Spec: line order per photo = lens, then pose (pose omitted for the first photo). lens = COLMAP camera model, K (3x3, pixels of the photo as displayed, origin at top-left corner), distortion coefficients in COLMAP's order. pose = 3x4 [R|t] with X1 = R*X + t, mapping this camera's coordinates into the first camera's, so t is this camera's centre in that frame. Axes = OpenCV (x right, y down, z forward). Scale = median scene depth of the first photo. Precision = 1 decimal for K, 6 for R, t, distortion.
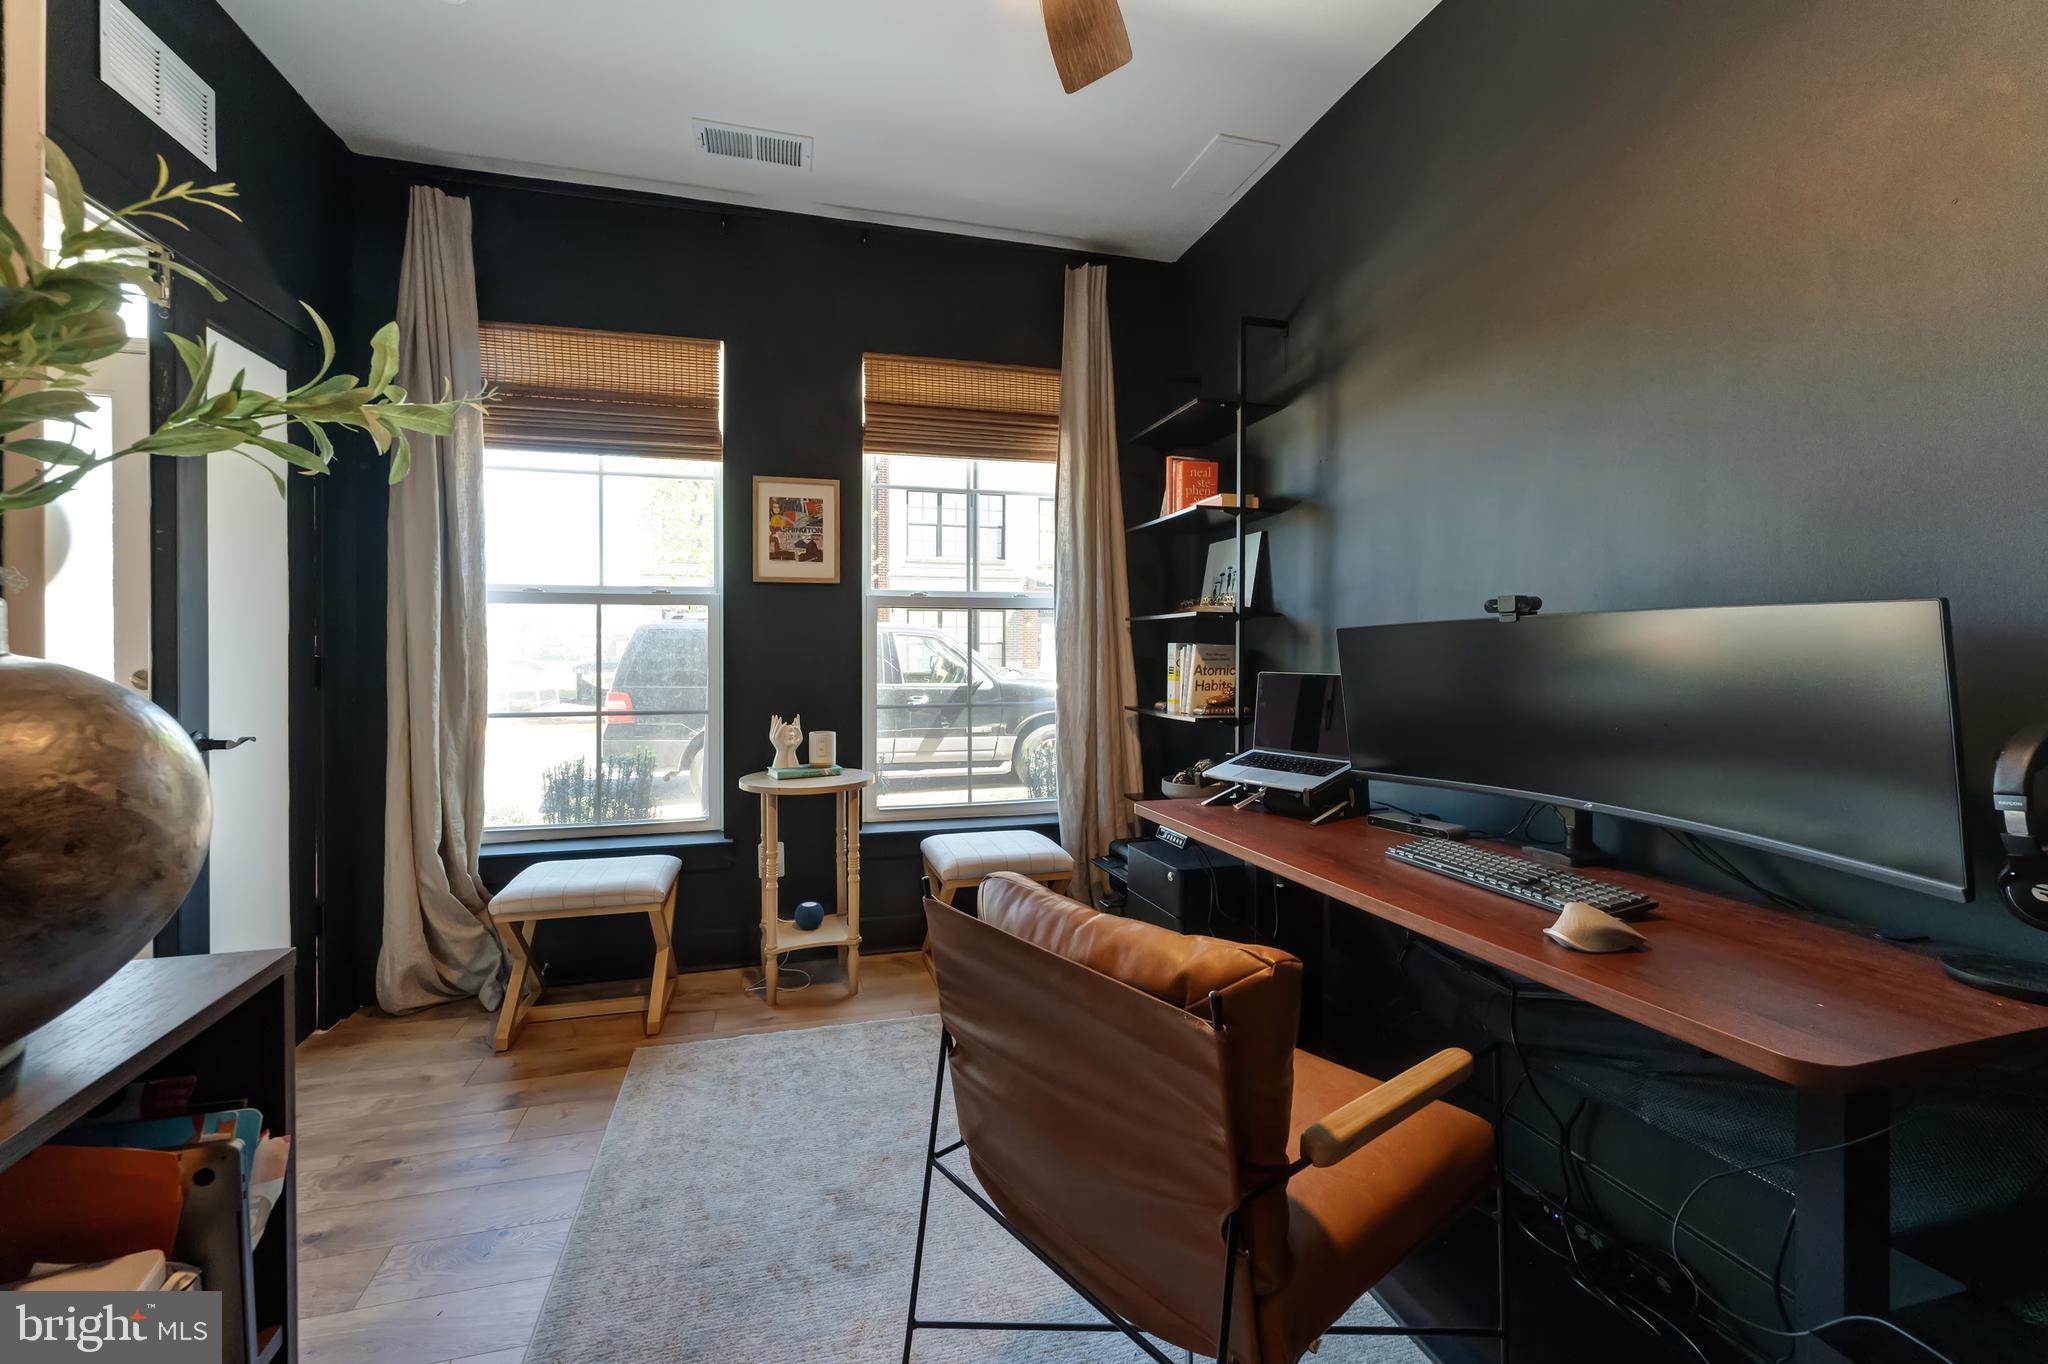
lens RADIAL K [[829.9, 0, 996.6], [0, 829.9, 652.8], [0, 0, 1]] dist [0.000425, -0.000053]
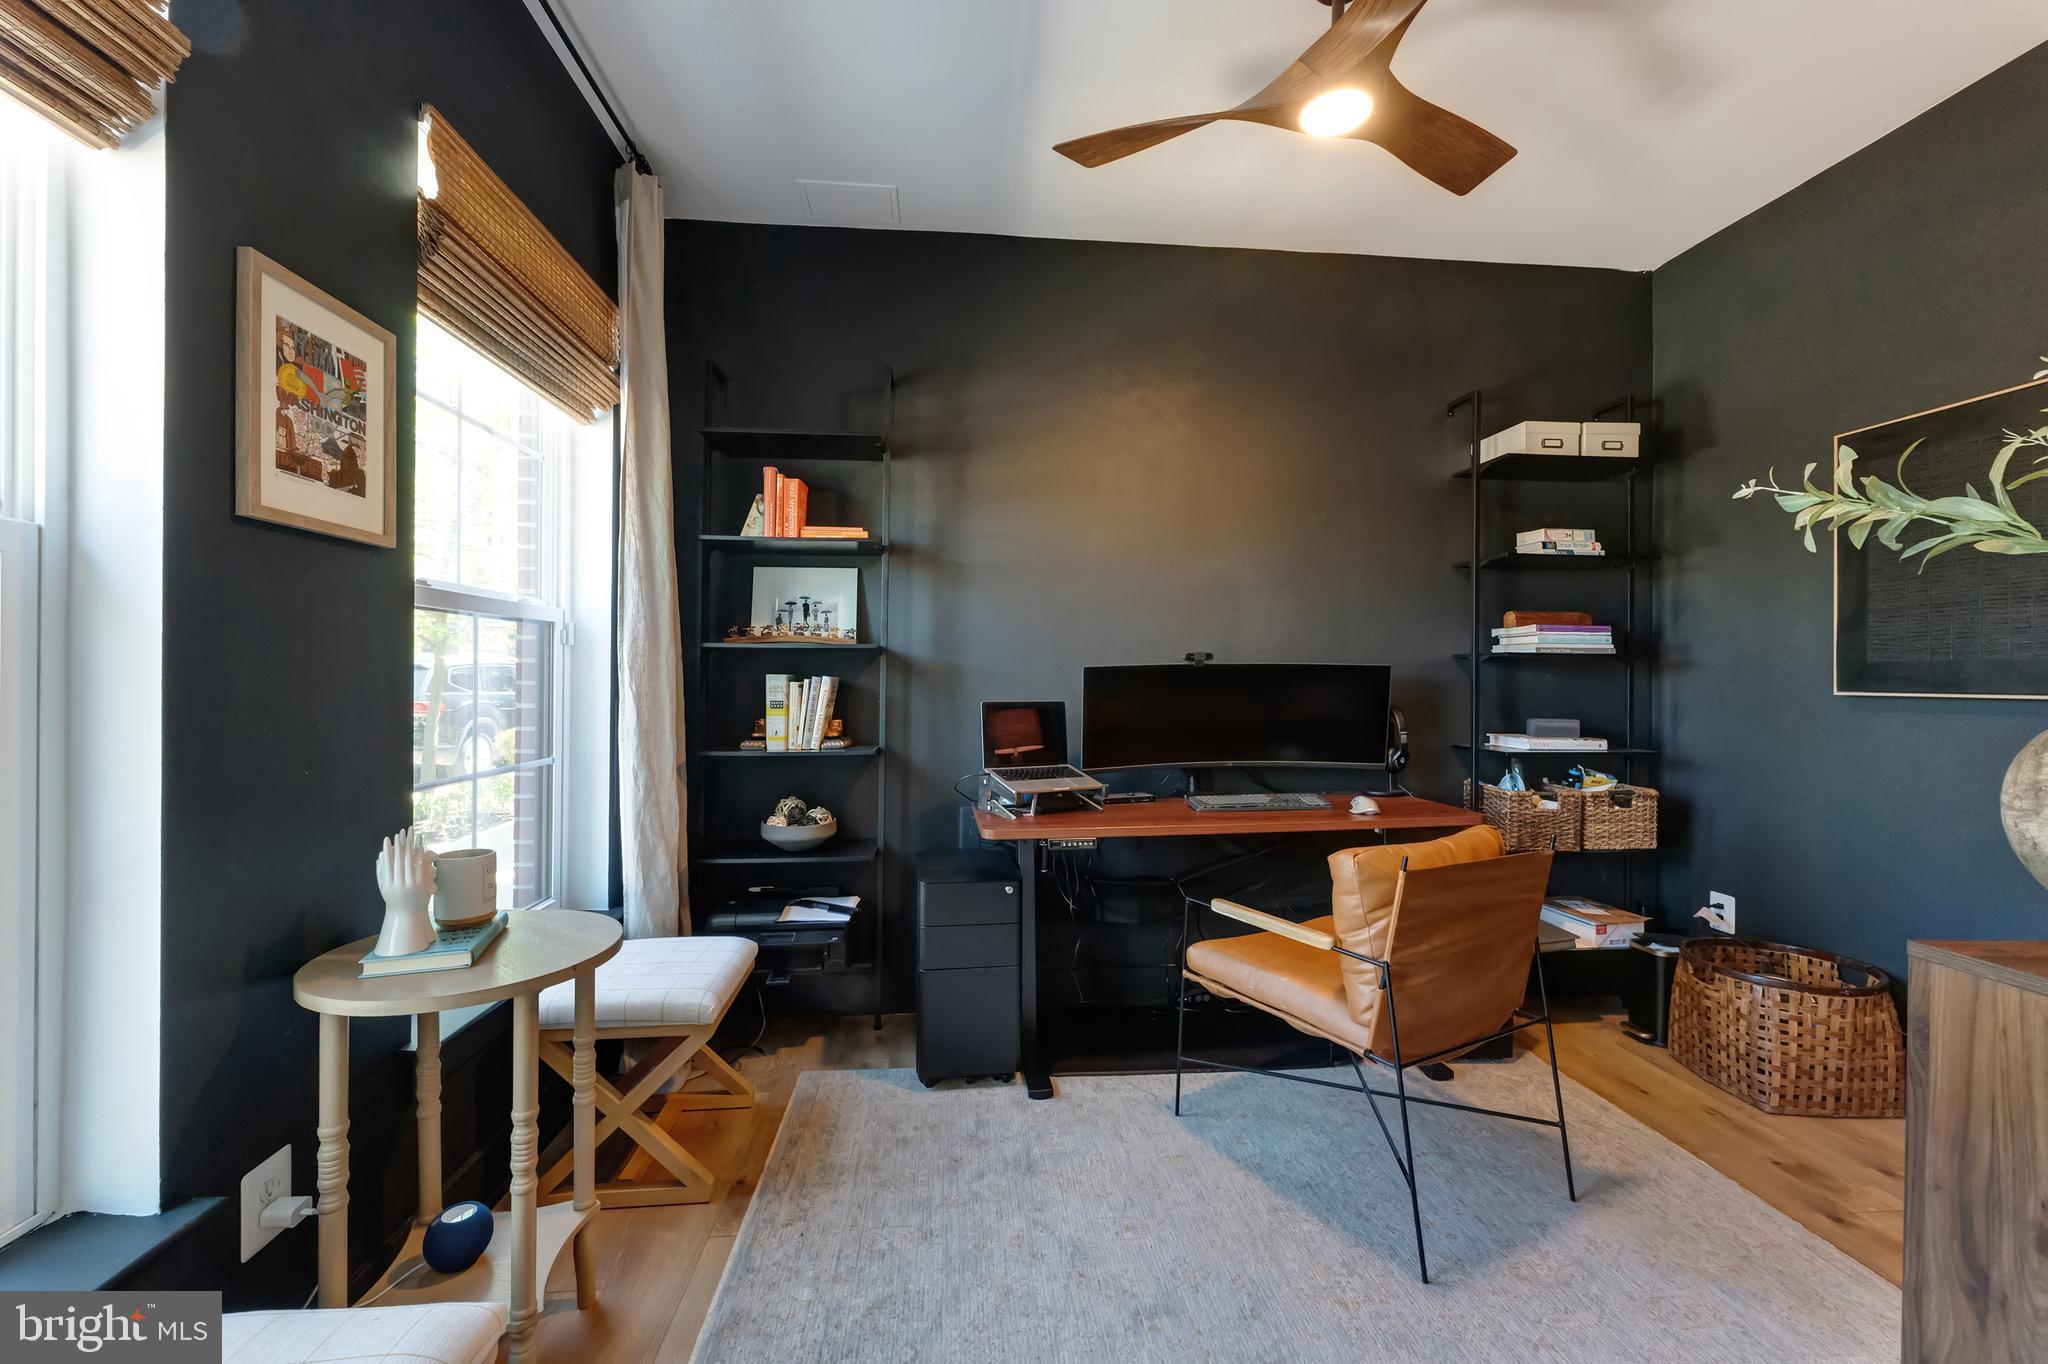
lens RADIAL K [[829.9, 0, 1023.8], [0, 829.9, 679.7], [0, 0, 1]] dist [0.000425, -0.000053]
pose [[0.164983, -0.002984, 0.986292, -0.617137], [0.001862, 0.999995, 0.002714, -0.008093], [-0.986295, 0.001389, 0.164988, 0.567903]]
